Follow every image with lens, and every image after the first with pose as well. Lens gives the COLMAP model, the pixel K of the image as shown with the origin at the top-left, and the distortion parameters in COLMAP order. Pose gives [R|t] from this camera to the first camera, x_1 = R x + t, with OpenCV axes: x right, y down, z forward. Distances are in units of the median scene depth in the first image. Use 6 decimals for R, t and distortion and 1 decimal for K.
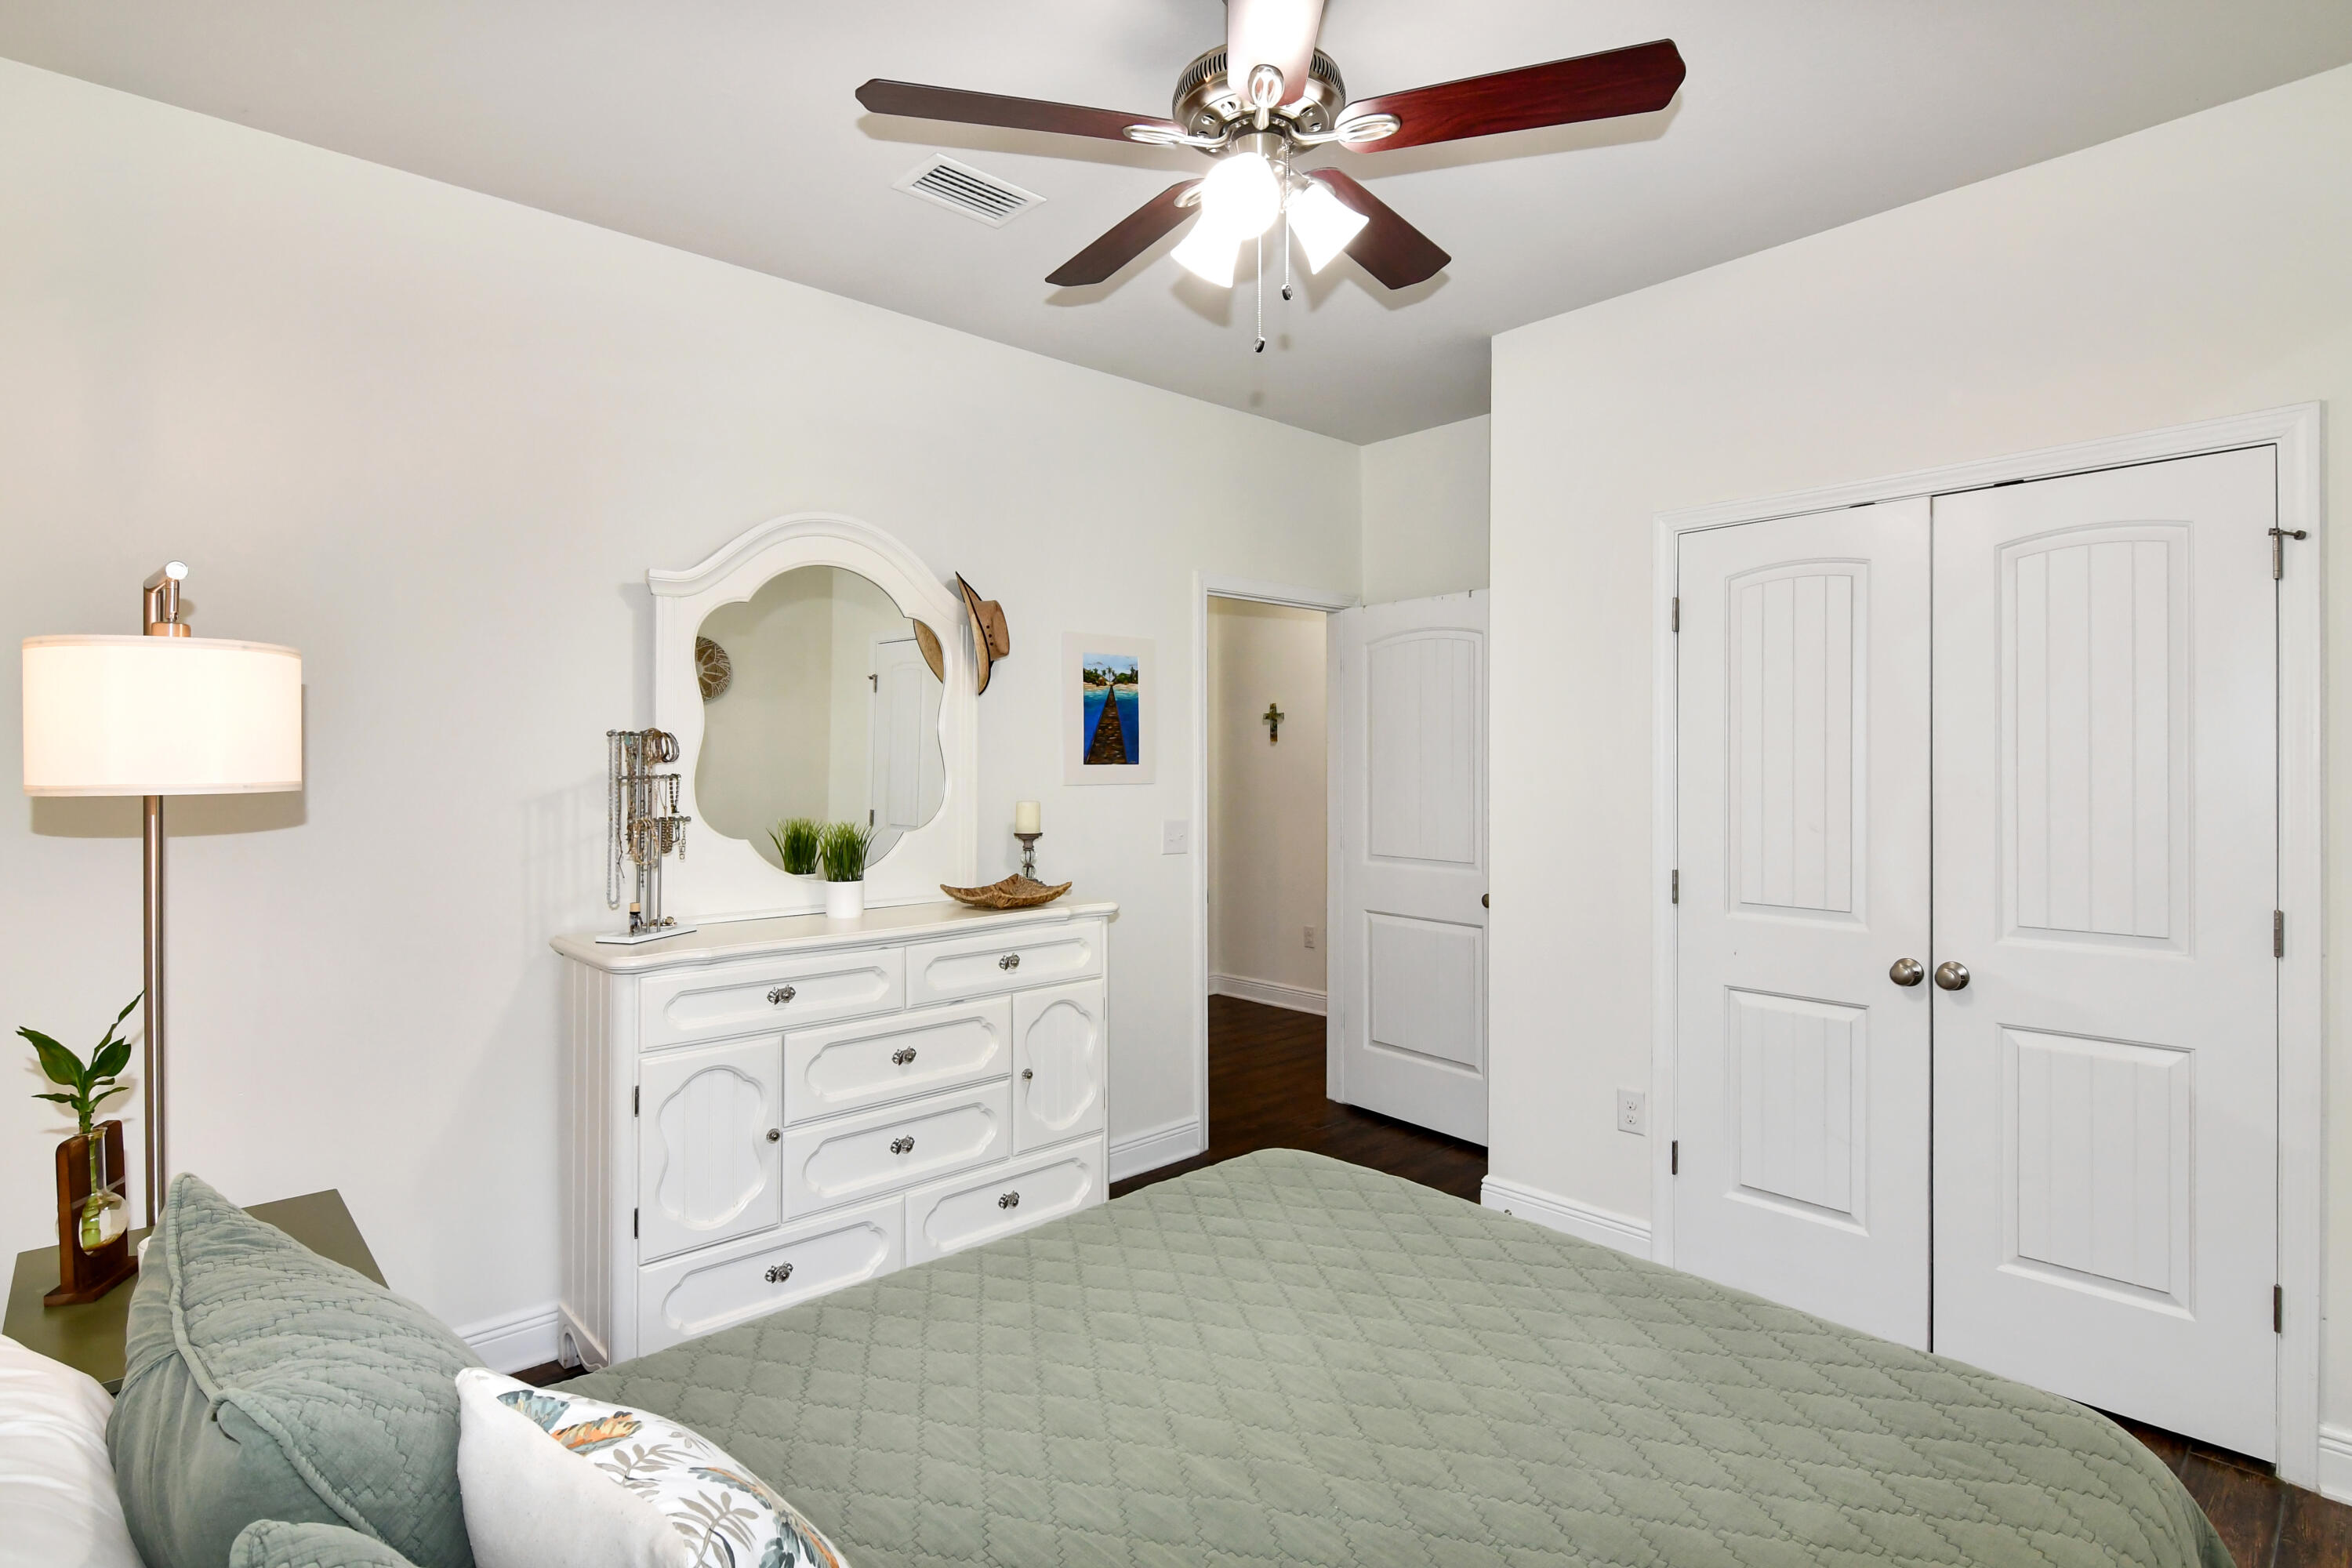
lens RADIAL K [[1160.3, 0, 1176.0], [0, 1160.3, 784.0], [0, 0, 1]] dist [0.002587, -0.017331]
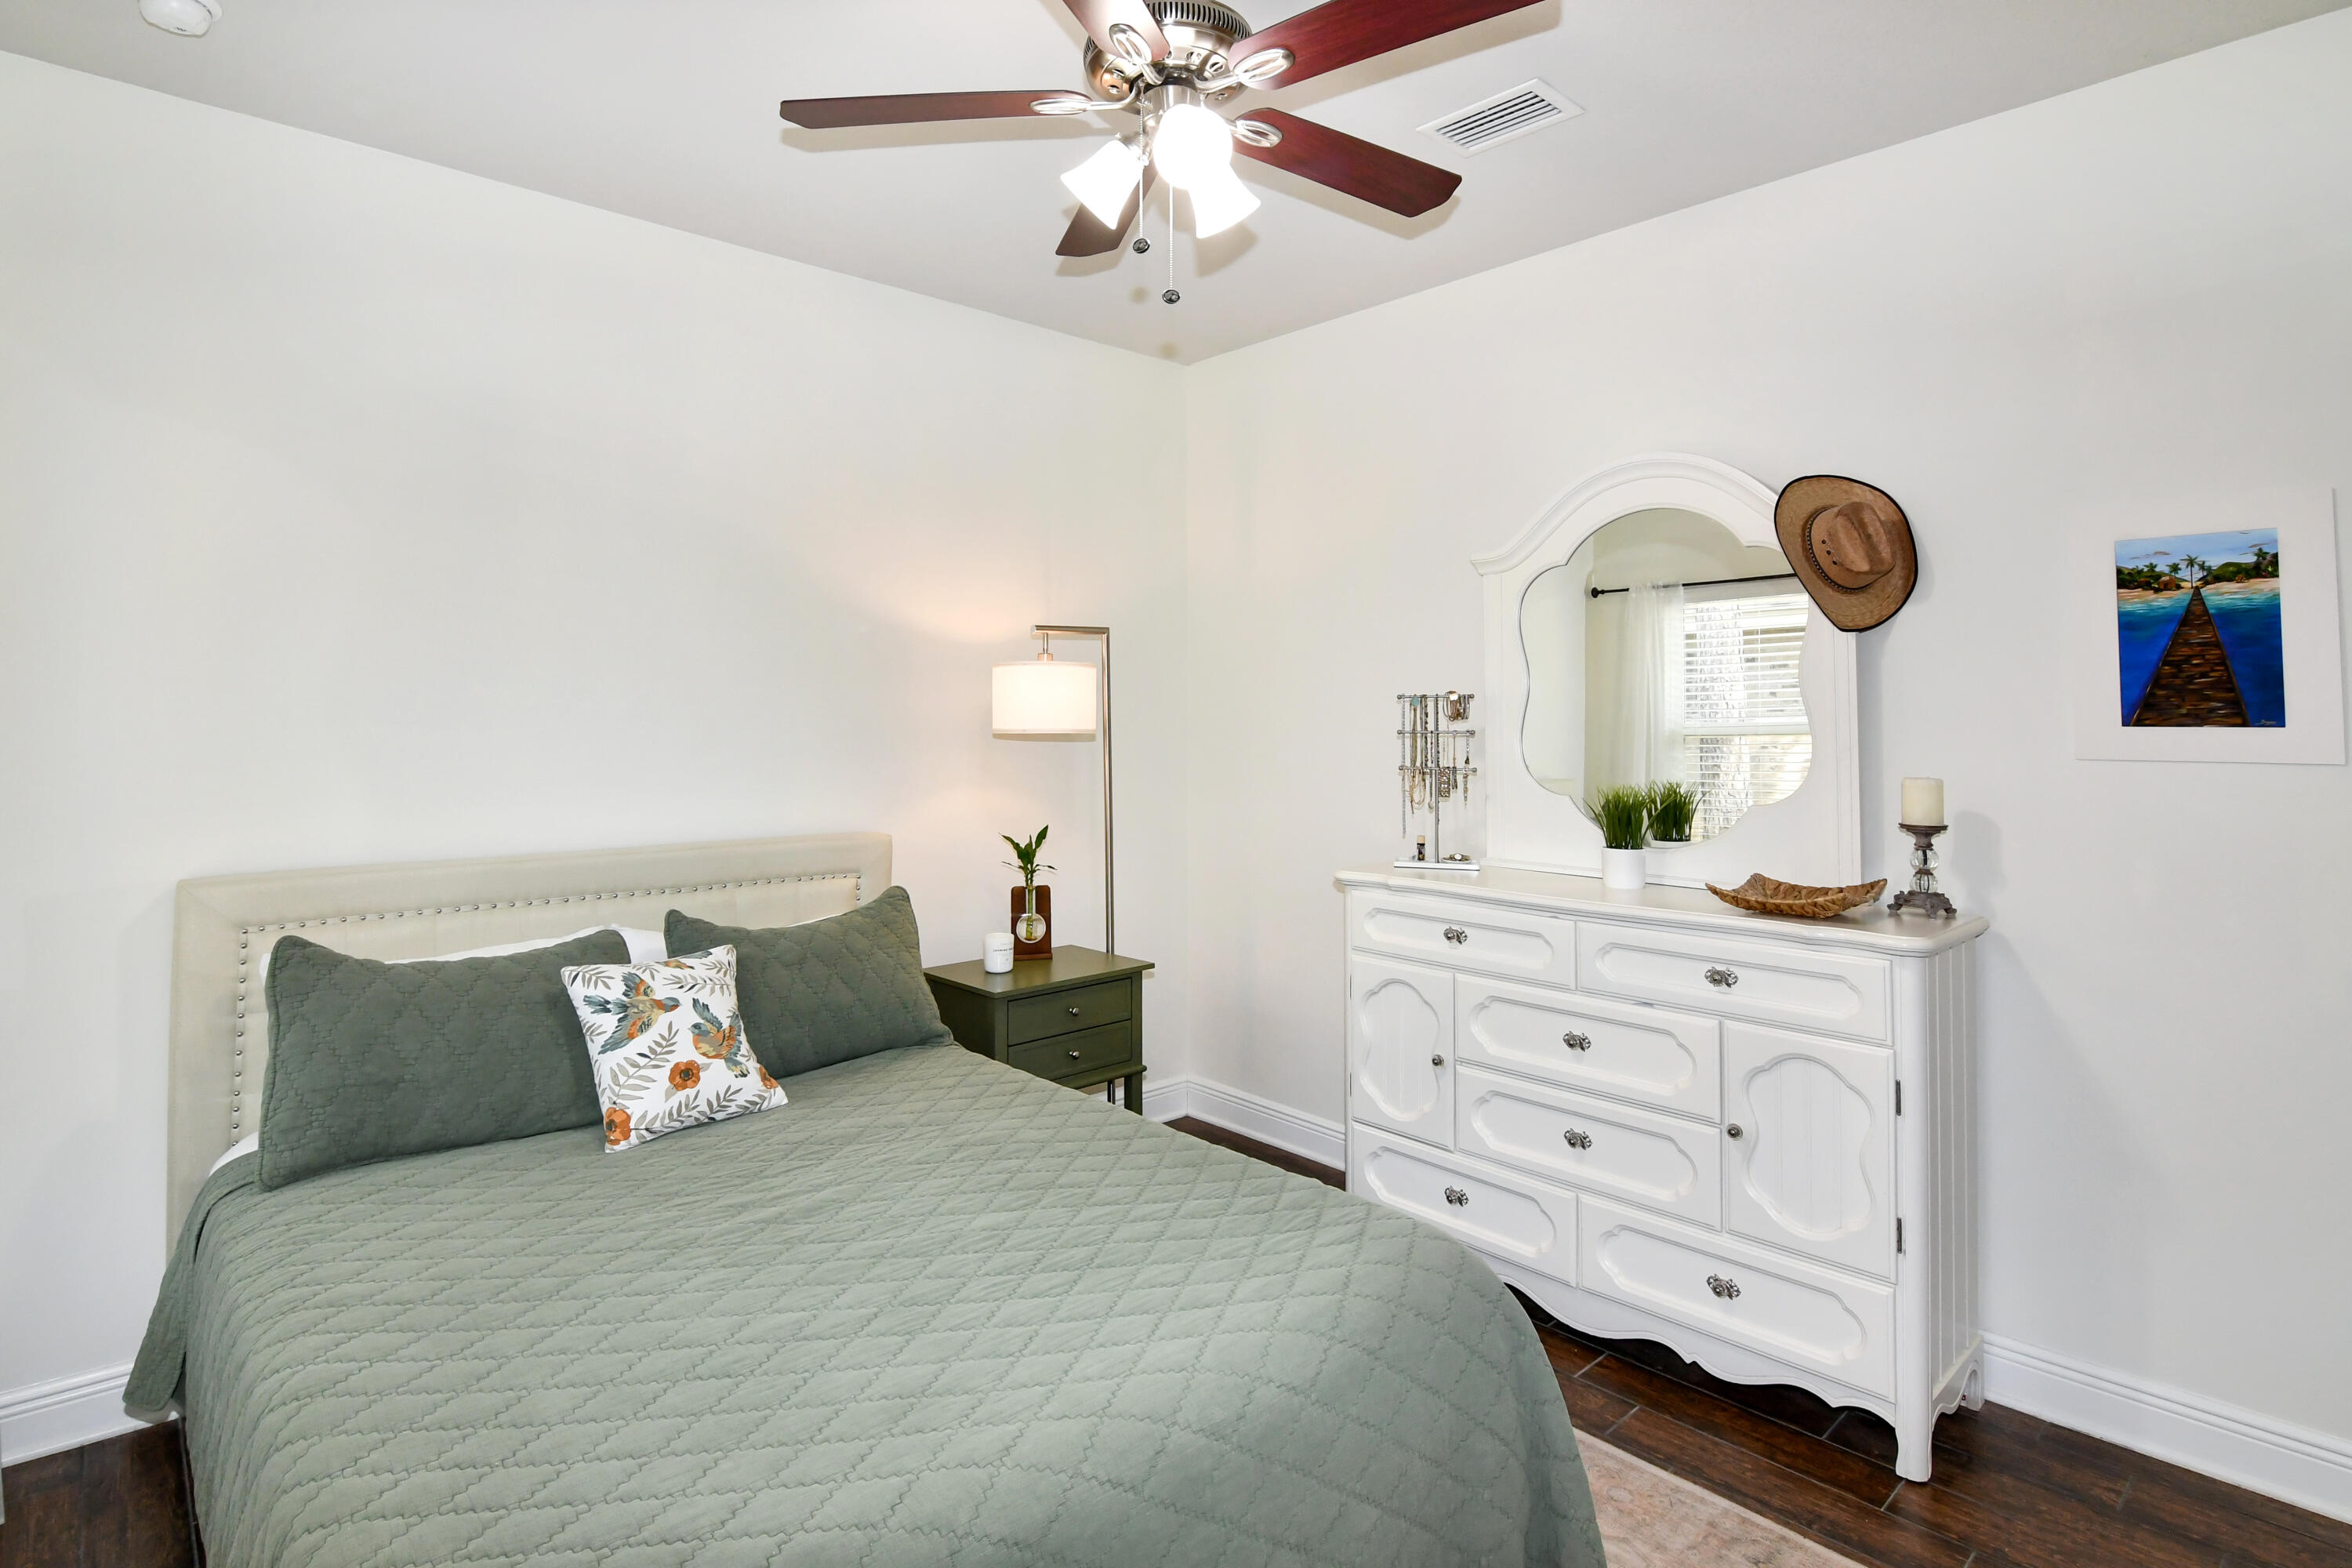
lens RADIAL K [[1170.3, 0, 1178.3], [0, 1170.3, 714.1], [0, 0, 1]] dist [-0.000625, -0.001777]
pose [[0.006892, -0.007888, -0.999945, 0.638695], [-0.026844, 0.999607, -0.008070, -0.006667], [0.999616, 0.026898, 0.006678, 0.625871]]
